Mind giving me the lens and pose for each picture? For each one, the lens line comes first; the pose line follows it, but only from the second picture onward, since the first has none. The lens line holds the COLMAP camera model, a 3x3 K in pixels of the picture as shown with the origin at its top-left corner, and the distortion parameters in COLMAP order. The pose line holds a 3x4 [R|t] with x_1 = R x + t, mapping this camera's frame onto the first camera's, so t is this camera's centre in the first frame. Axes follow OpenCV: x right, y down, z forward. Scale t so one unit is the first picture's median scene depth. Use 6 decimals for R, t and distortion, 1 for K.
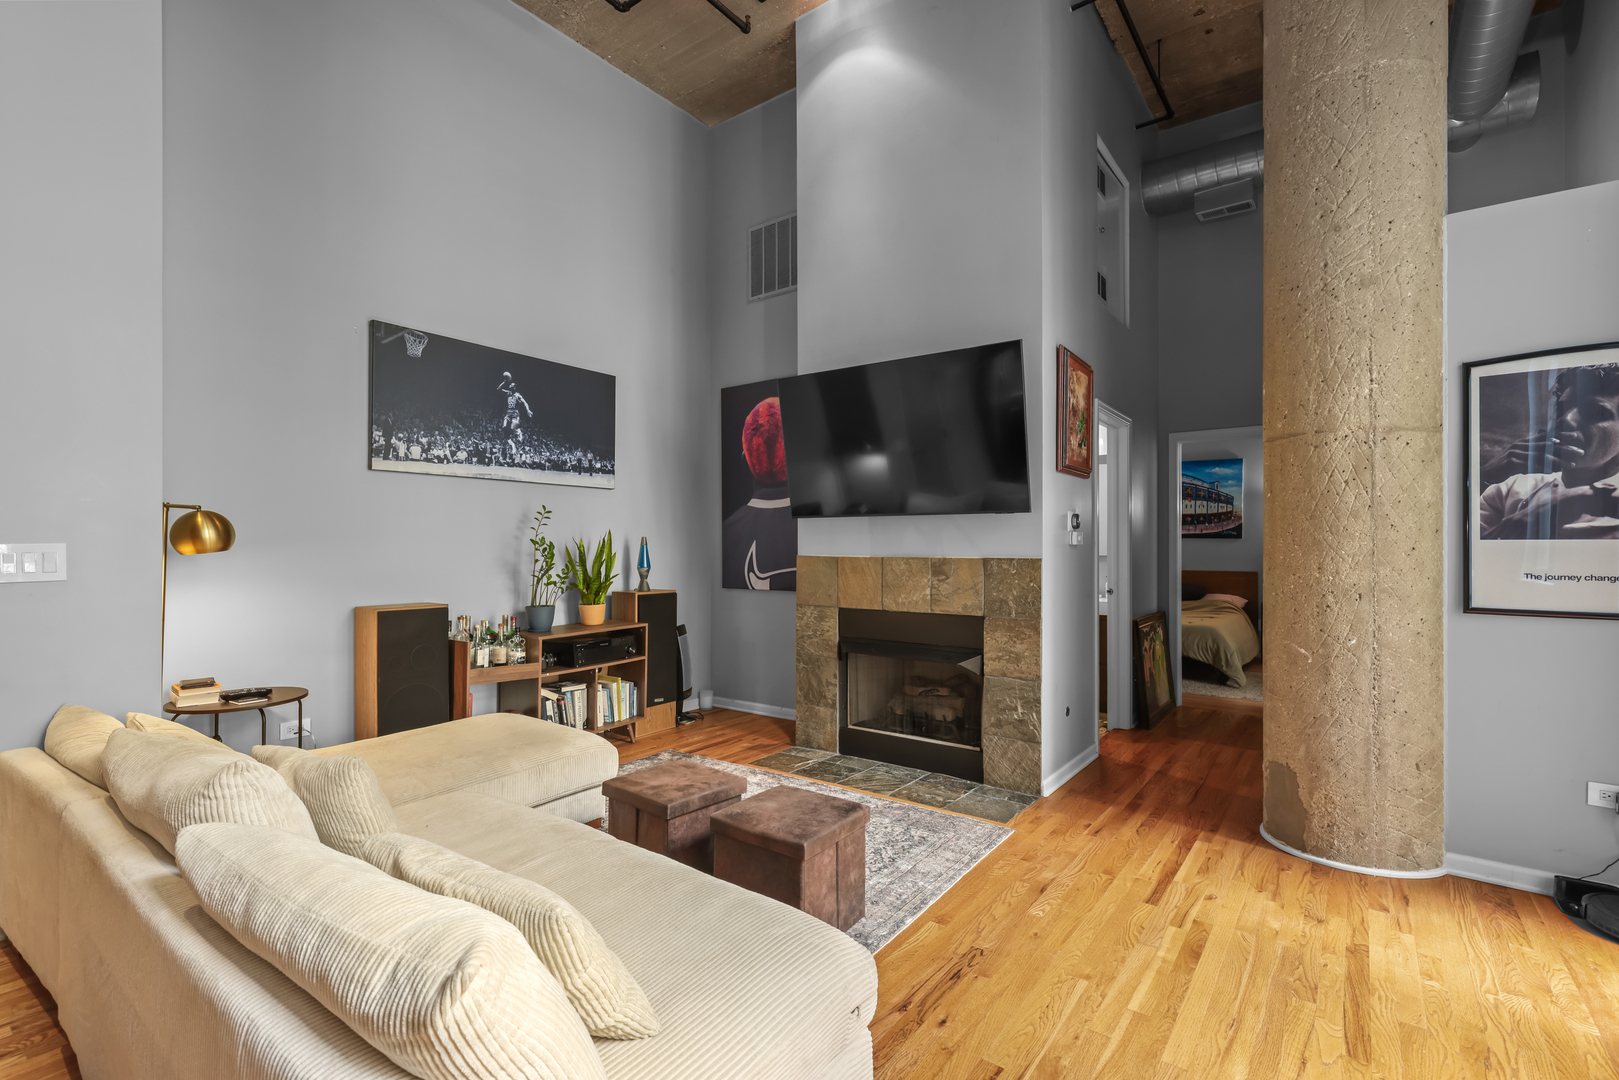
lens RADIAL K [[729.3, 0, 809.9], [0, 729.3, 530.5], [0, 0, 1]] dist [0.000215, -0.000265]
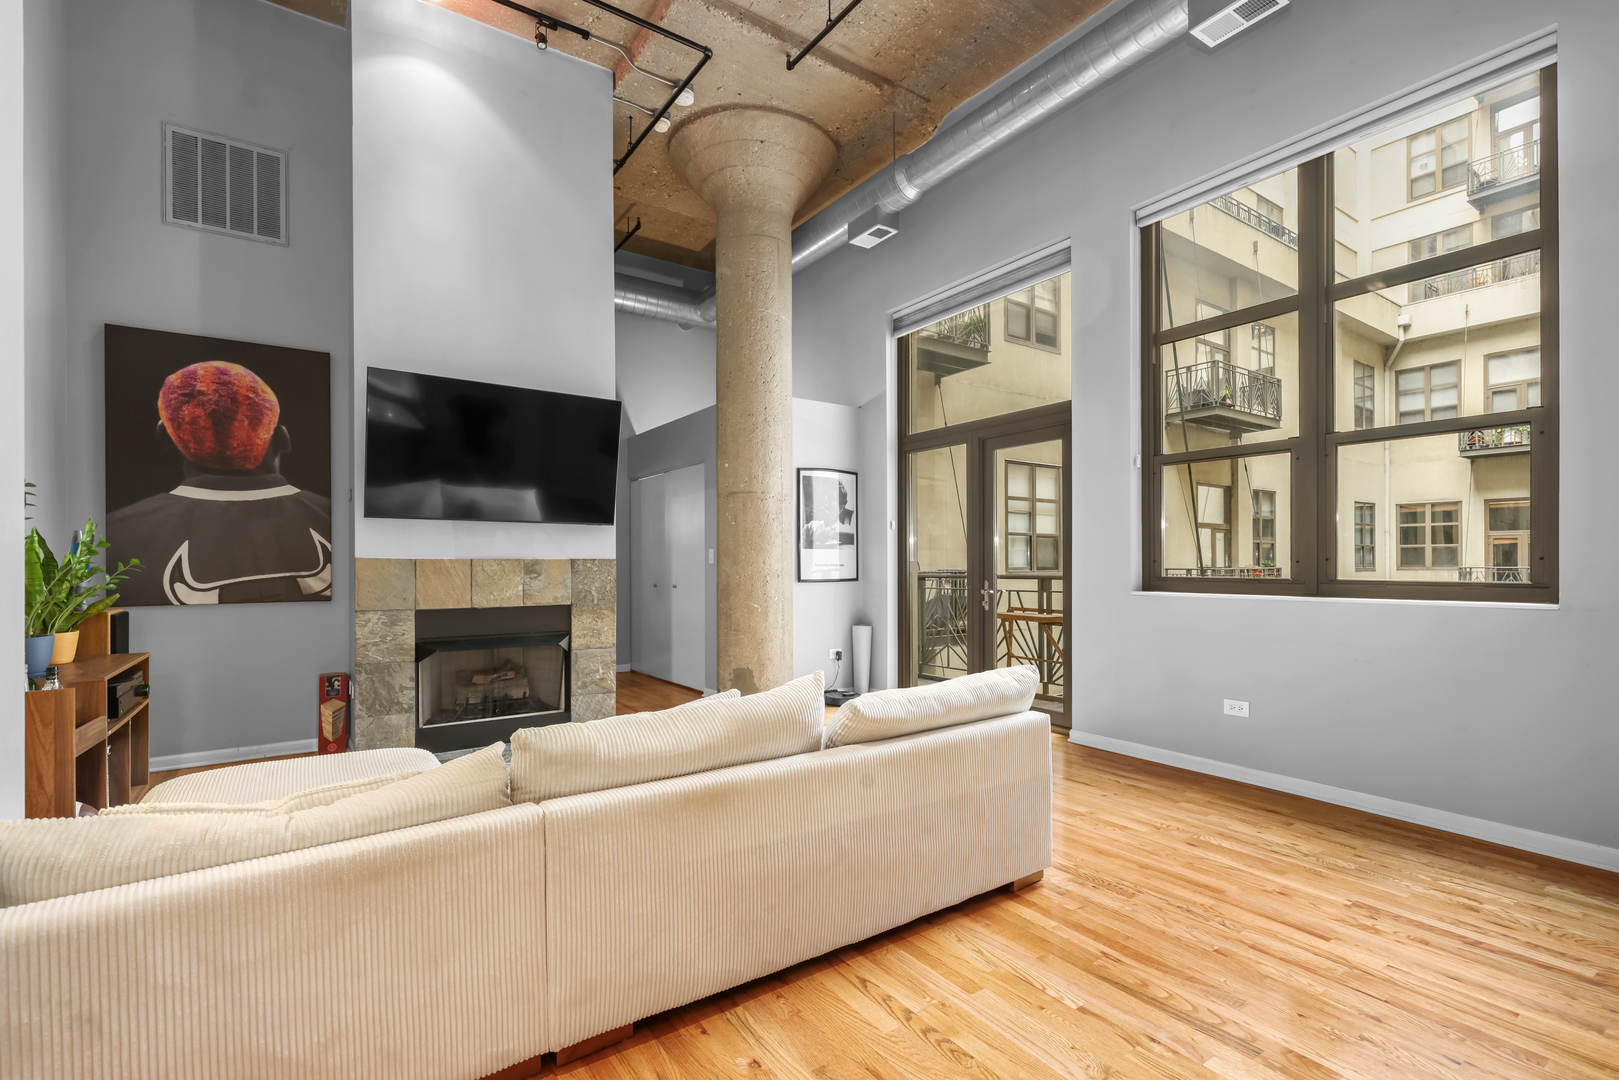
lens RADIAL K [[729.3, 0, 809.9], [0, 729.3, 530.5], [0, 0, 1]] dist [0.000215, -0.000265]
pose [[0.319748, 0.040281, 0.946646, -0.757201], [-0.018874, 0.999168, -0.036141, 0.023557], [-0.947315, -0.006311, 0.320243, 0.174564]]
